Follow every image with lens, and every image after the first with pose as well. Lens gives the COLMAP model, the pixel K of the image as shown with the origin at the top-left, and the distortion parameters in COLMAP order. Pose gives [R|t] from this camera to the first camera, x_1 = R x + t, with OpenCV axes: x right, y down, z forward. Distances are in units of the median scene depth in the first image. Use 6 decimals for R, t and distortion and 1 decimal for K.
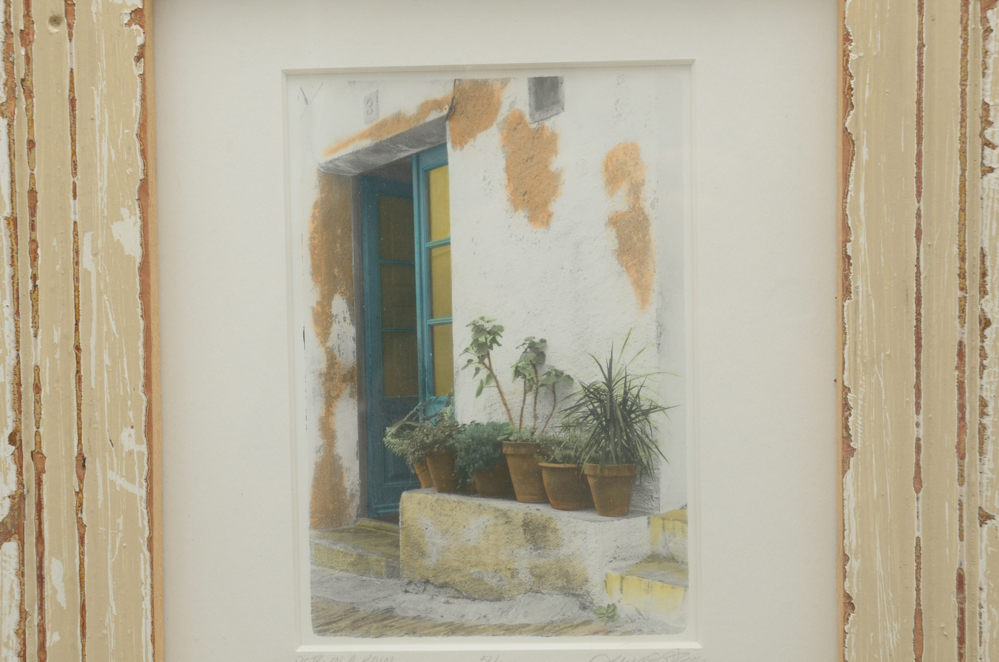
lens RADIAL K [[1939.1, 0, 475.9], [0, 1939.1, 323.4], [0, 0, 1]] dist [0.074957, 0.000000]
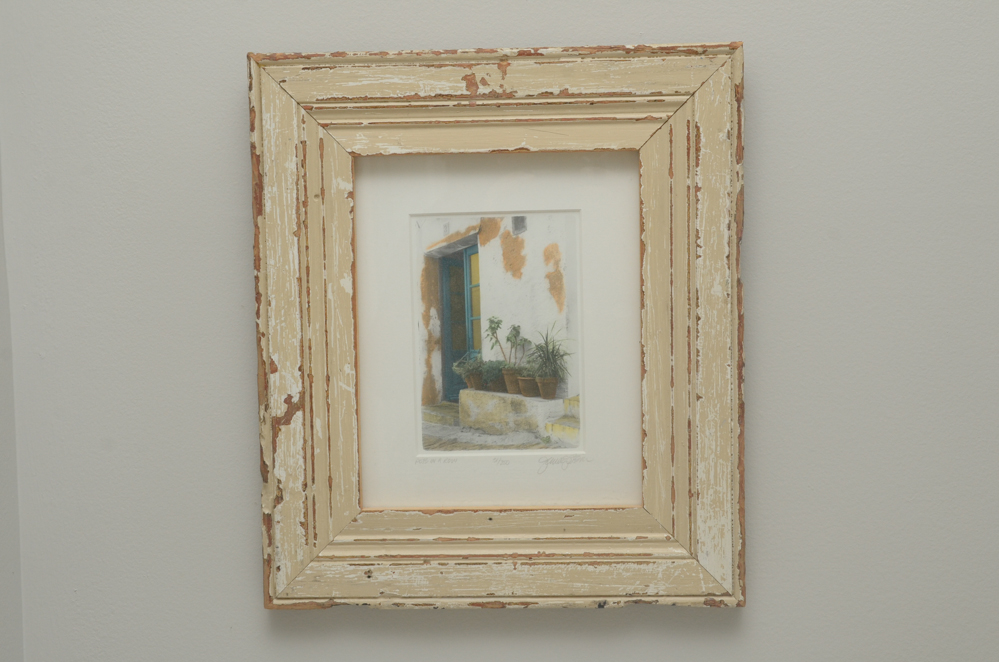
lens RADIAL K [[1573.1, 0, 476.5], [0, 1573.1, 324.7], [0, 0, 1]] dist [0.057504, 0.000000]
pose [[0.999968, -0.007988, 0.000365, -0.018089], [0.007972, 0.999416, 0.033242, -0.057610], [-0.000630, -0.033238, 0.999447, -0.935077]]
